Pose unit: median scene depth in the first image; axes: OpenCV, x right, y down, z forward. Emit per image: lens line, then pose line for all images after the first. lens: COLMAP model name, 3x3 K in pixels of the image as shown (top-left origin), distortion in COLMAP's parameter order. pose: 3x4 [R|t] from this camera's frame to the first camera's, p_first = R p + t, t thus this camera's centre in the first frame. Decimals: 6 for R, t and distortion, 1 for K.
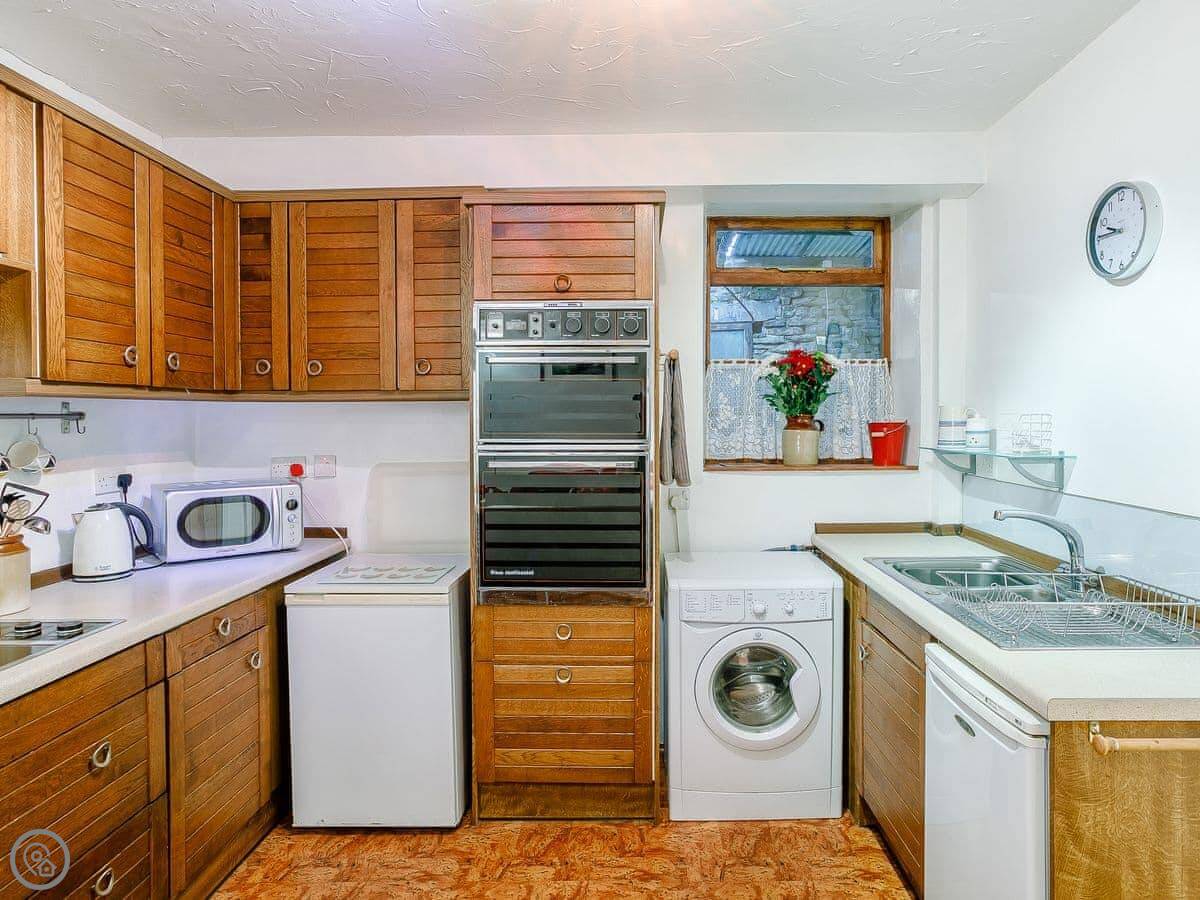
lens RADIAL K [[719.7, 0, 601.8], [0, 719.7, 425.0], [0, 0, 1]] dist [-0.003321, 0.000227]
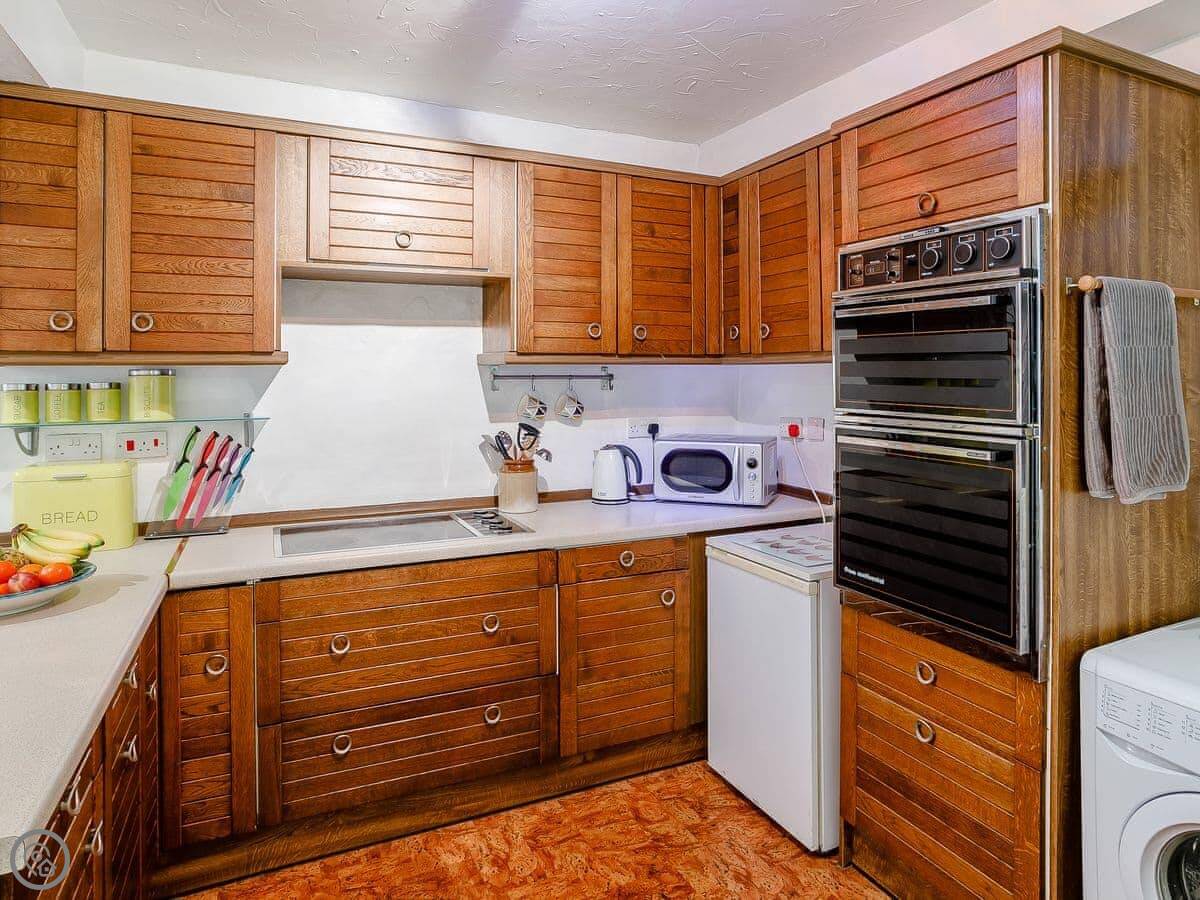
lens RADIAL K [[743.7, 0, 650.7], [0, 743.7, 370.8], [0, 0, 1]] dist [-0.005497, 0.000739]
pose [[0.490316, 0.001251, -0.871544, 0.486535], [-0.015571, 0.999852, -0.007325, -0.014429], [0.871406, 0.017163, 0.490263, 0.381254]]
